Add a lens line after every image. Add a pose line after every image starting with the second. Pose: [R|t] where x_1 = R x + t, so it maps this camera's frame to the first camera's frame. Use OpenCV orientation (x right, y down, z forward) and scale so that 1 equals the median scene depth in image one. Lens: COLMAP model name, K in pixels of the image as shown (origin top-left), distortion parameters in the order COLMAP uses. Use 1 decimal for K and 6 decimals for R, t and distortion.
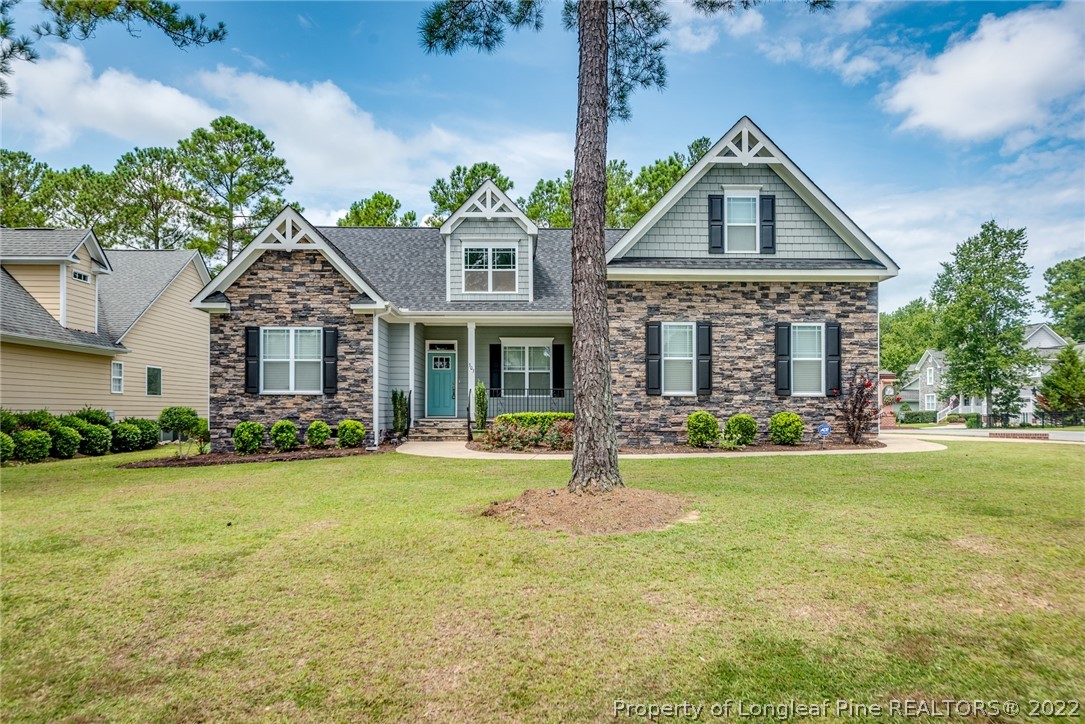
lens RADIAL K [[702.2, 0, 529.1], [0, 702.2, 366.1], [0, 0, 1]] dist [0.000542, -0.000079]
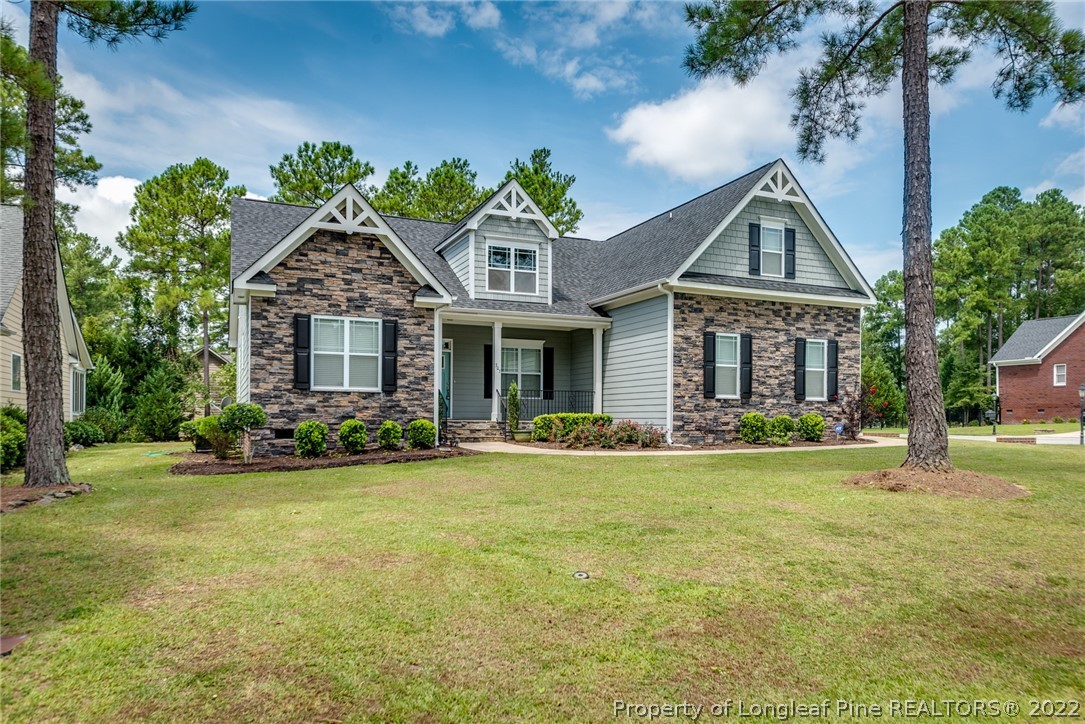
lens RADIAL K [[736.4, 0, 543.2], [0, 736.4, 377.2], [0, 0, 1]] dist [0.001460, 0.000582]
pose [[0.921185, 0.025862, 0.388265, -0.509582], [-0.029276, 0.999567, 0.002881, 0.012588], [-0.388023, -0.014021, 0.921543, 0.025517]]
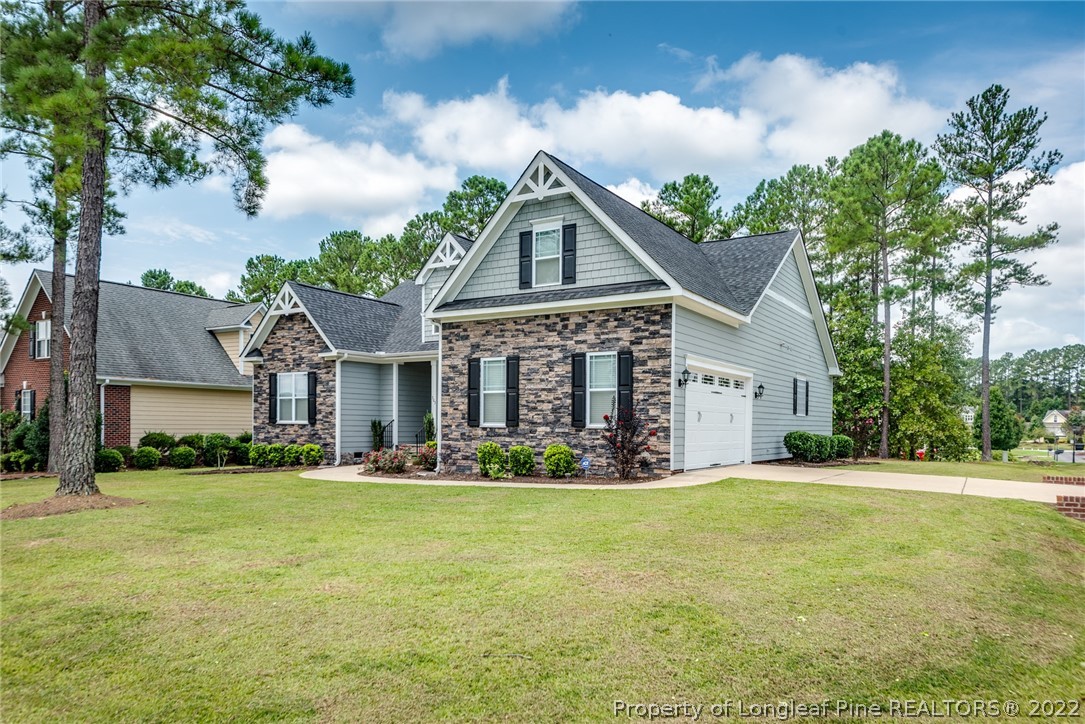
lens RADIAL K [[742.4, 0, 542.3], [0, 742.4, 390.5], [0, 0, 1]] dist [0.000833, 0.000595]
pose [[0.836837, -0.022098, -0.547006, 0.874500], [0.029055, 0.999570, 0.004070, -0.015182], [0.546681, -0.019299, 0.837119, 0.100487]]
